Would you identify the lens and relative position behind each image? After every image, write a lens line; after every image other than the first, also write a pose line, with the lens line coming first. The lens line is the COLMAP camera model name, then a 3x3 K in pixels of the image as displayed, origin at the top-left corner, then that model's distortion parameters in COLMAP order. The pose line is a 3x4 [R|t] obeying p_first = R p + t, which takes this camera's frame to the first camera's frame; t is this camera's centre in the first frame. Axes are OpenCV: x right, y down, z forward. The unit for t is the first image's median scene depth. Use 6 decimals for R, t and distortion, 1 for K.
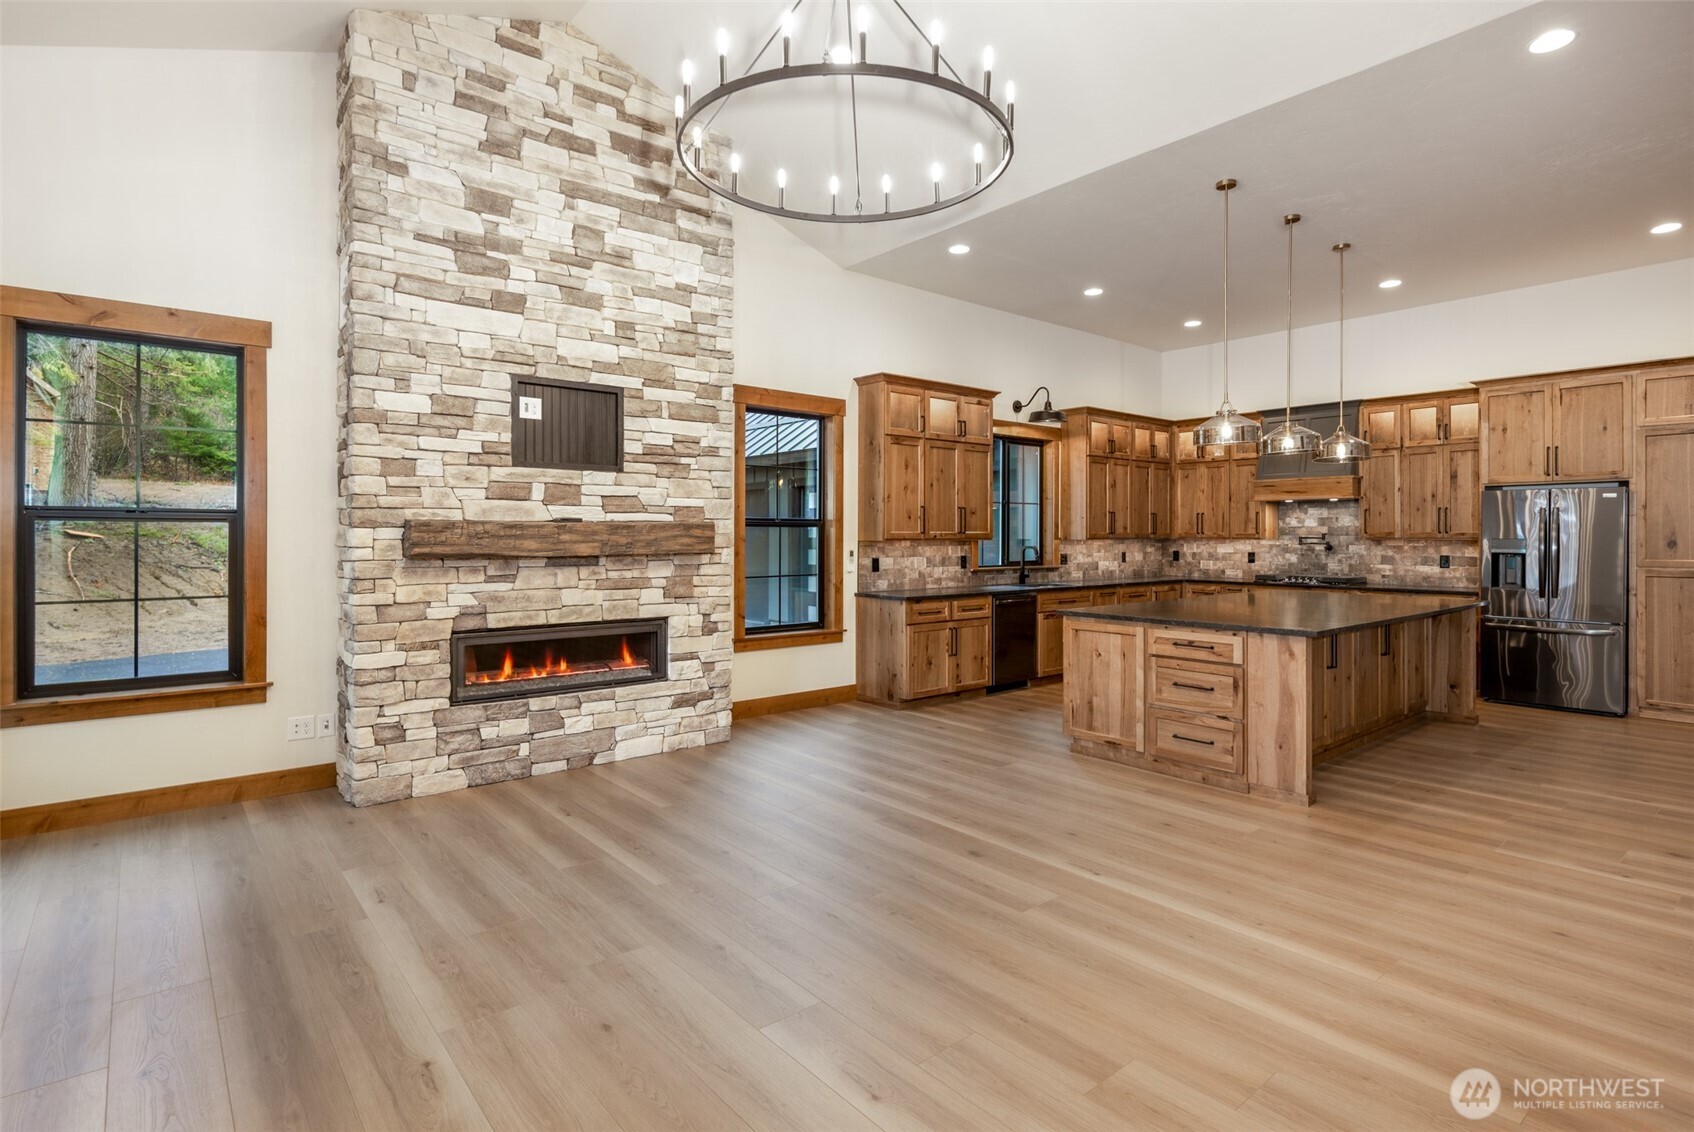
lens RADIAL K [[859.2, 0, 848.0], [0, 859.2, 550.5], [0, 0, 1]] dist [0.004042, 0.000699]
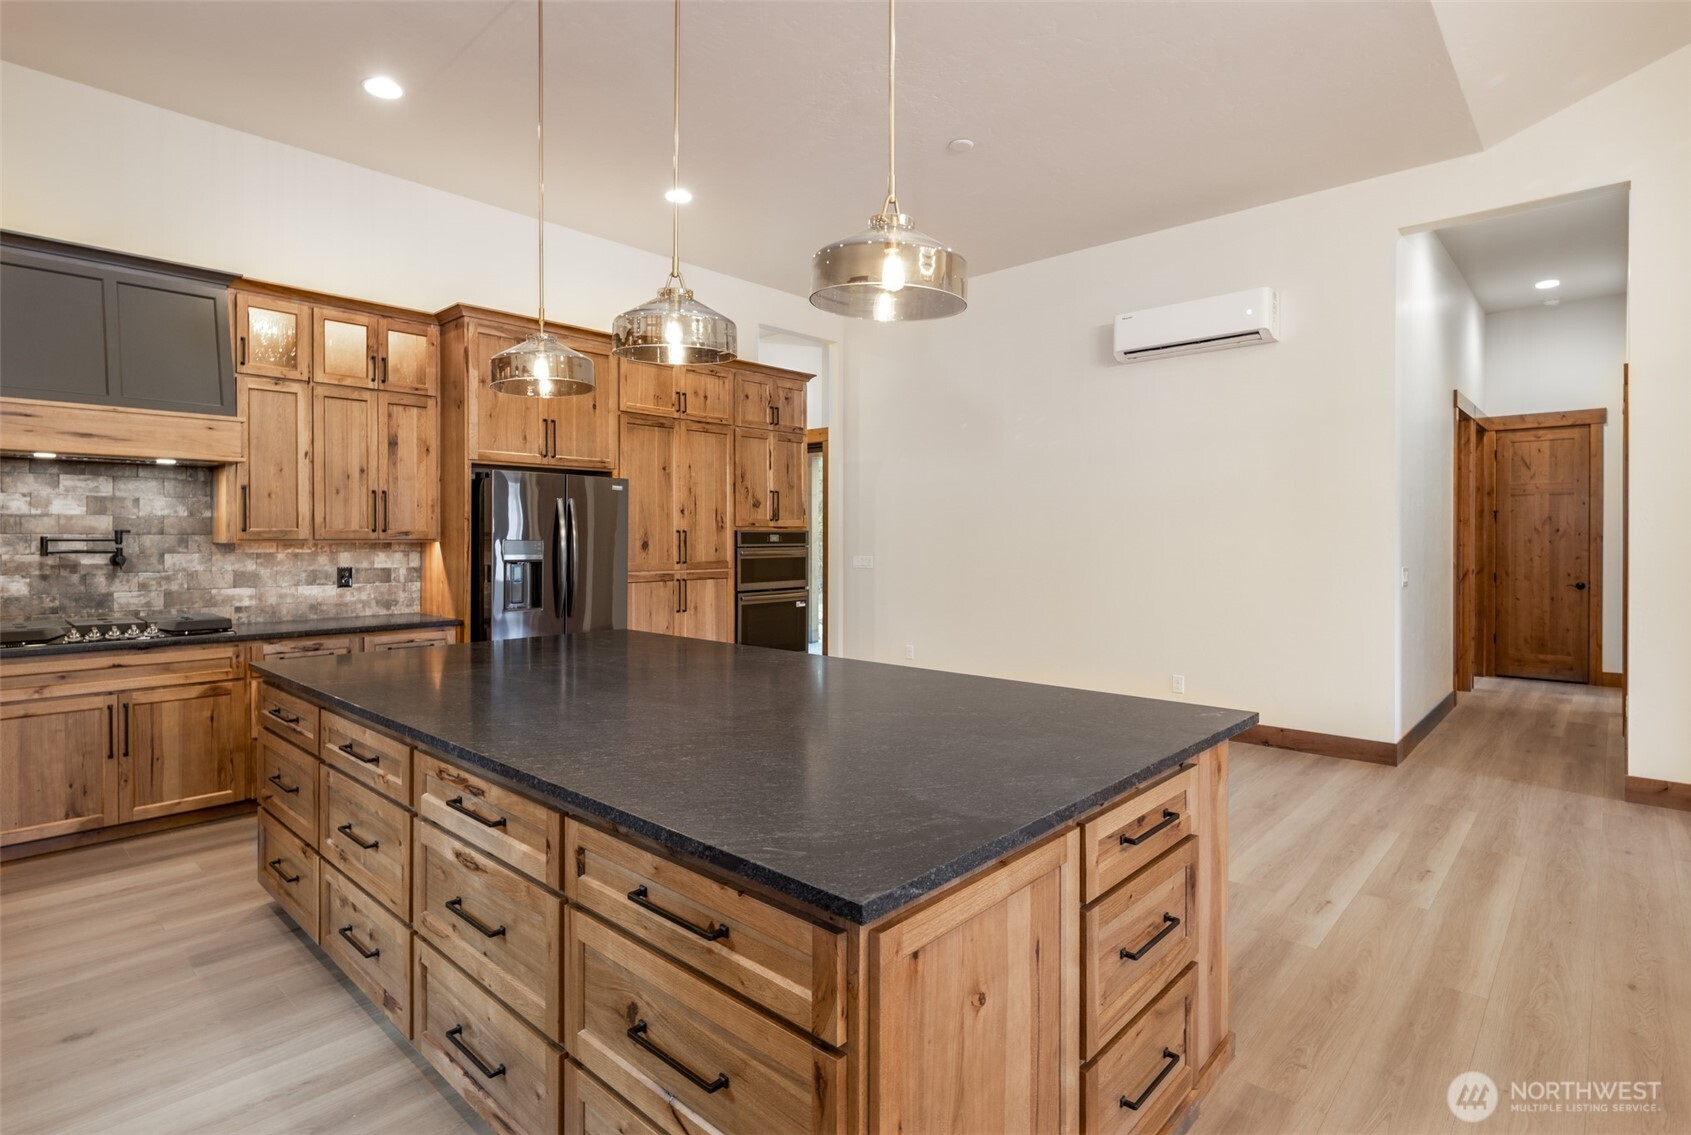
lens RADIAL K [[830.5, 0, 848.4], [0, 830.5, 553.7], [0, 0, 1]] dist [0.006986, 0.000589]
pose [[-0.133633, -0.013418, 0.990940, 0.042625], [0.019587, 0.999677, 0.016178, -0.006845], [-0.990837, 0.021572, -0.133327, 0.709267]]
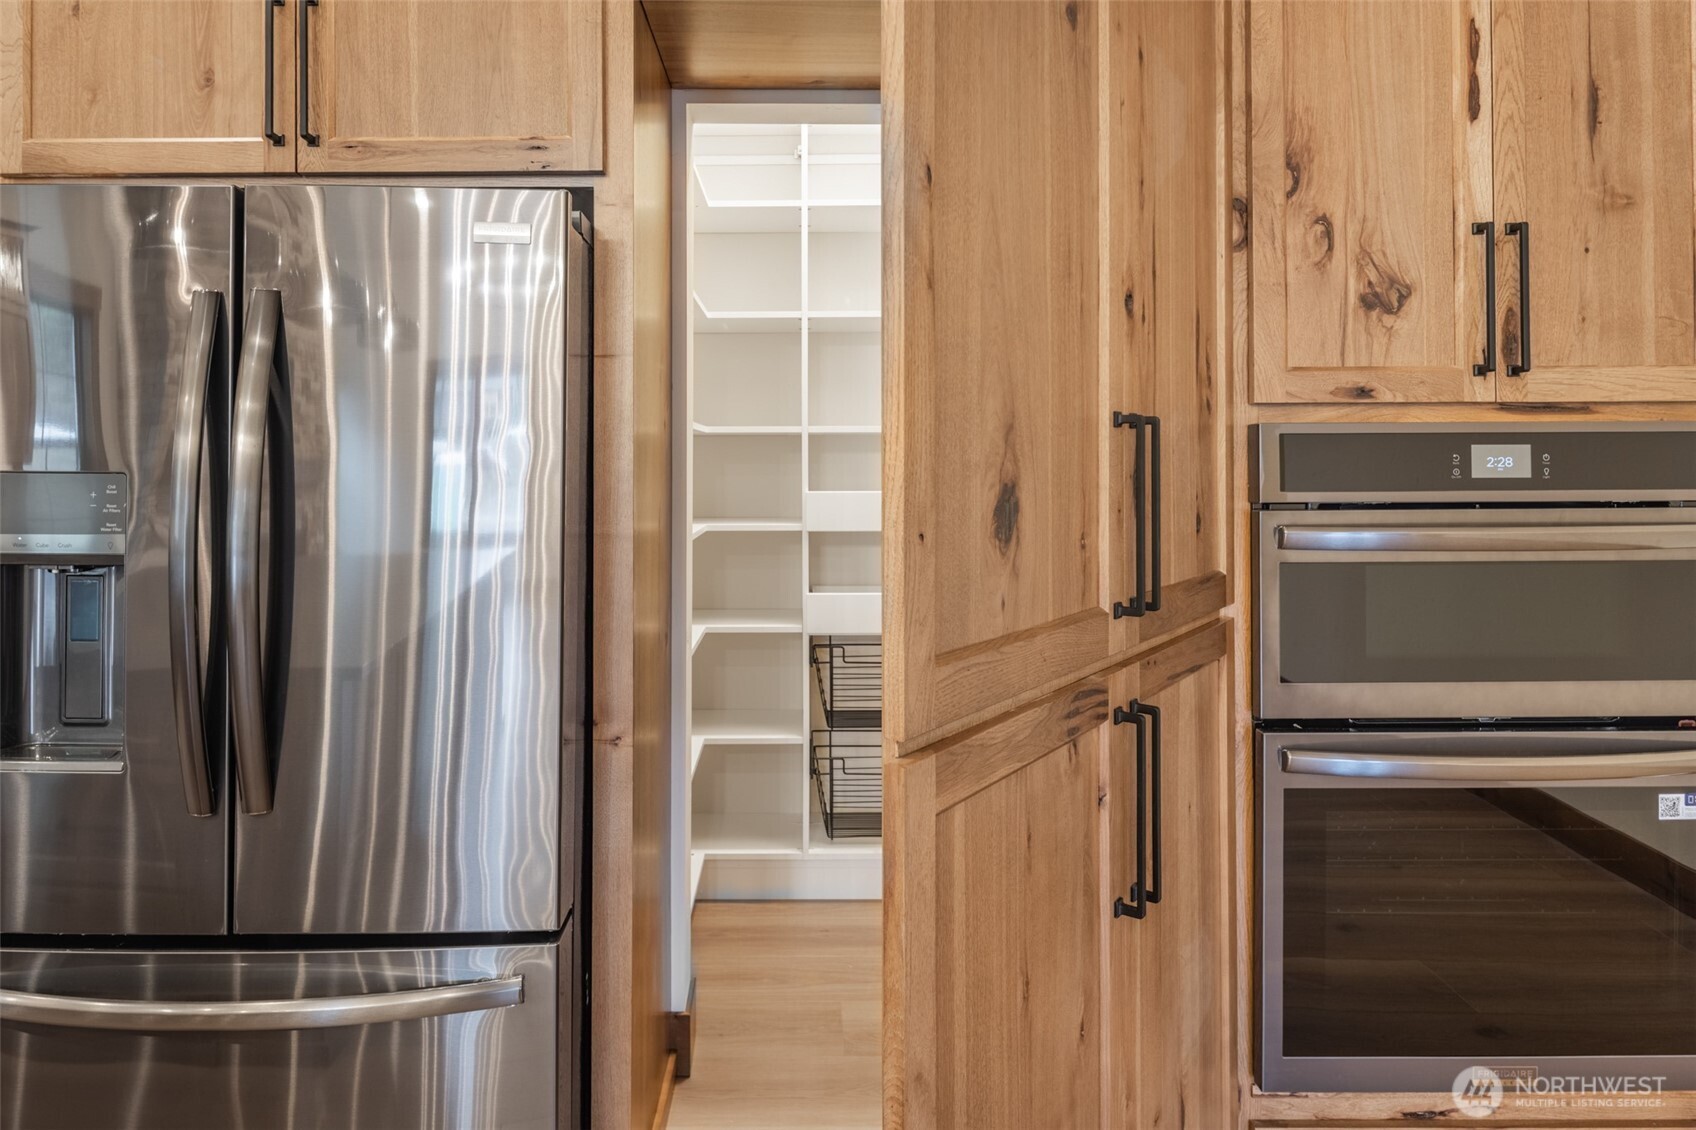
lens RADIAL K [[860.2, 0, 849.6], [0, 860.2, 561.2], [0, 0, 1]] dist [0.004042, 0.000699]
pose [[0.628426, 0.002691, 0.777865, 0.648604], [0.017164, 0.999703, -0.017325, 0.009112], [-0.777680, 0.024238, 0.628193, 0.666306]]
